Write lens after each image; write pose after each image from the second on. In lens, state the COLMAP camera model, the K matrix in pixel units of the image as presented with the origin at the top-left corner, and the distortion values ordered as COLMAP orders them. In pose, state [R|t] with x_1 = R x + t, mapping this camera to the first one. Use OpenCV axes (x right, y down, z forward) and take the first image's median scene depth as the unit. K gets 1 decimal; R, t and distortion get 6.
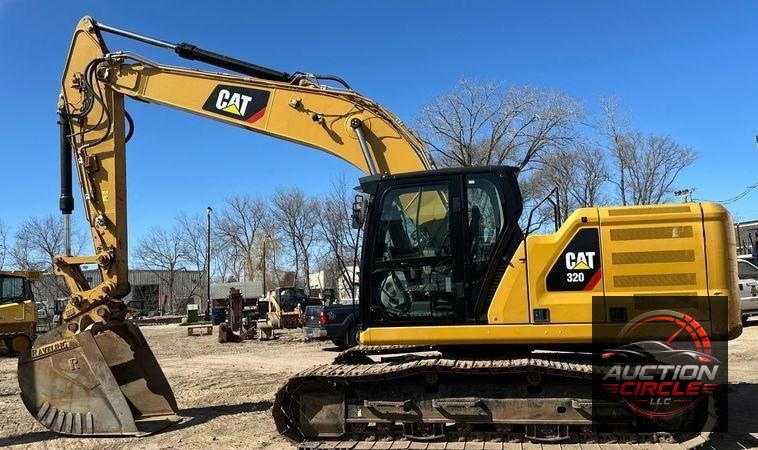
lens RADIAL K [[734.3, 0, 379.0], [0, 734.3, 225.0], [0, 0, 1]] dist [0.061195, -0.017134]
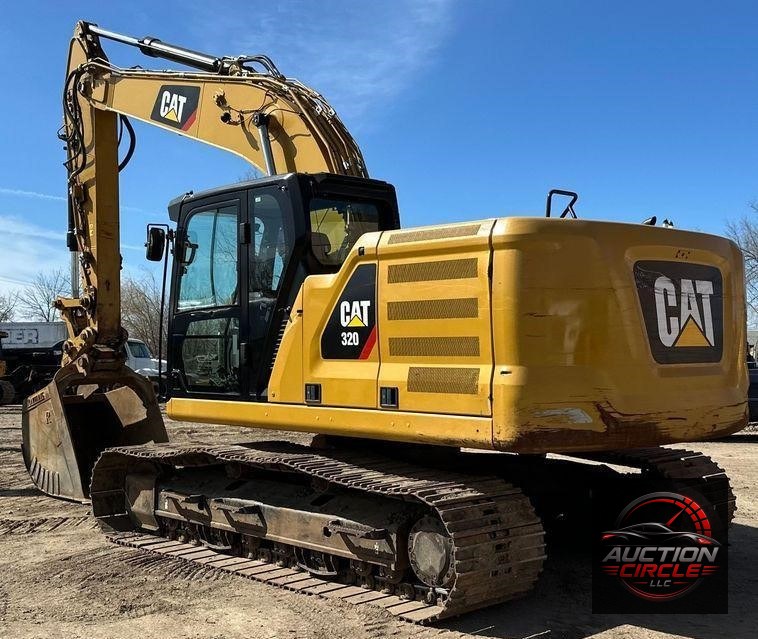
lens RADIAL K [[1045.8, 0, 379.0], [0, 1045.8, 319.5], [0, 0, 1]] dist [0.085102, 0.017974]
pose [[0.802312, 0.014166, -0.596737, 0.833111], [0.033047, 0.997131, 0.068103, -0.009182], [0.595989, -0.074360, 0.799542, 0.262751]]
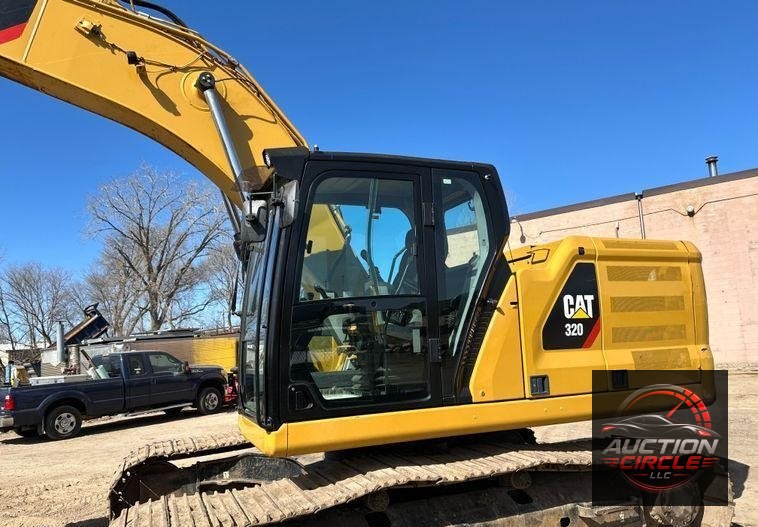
lens RADIAL K [[574.5, 0, 379.3], [0, 574.5, 274.2], [0, 0, 1]] dist [0.042778, -0.007101]
pose [[0.843283, 0.054307, 0.534718, -0.193147], [-0.034007, 0.998280, -0.047756, 0.049629], [-0.536392, 0.022088, 0.843680, 0.616994]]
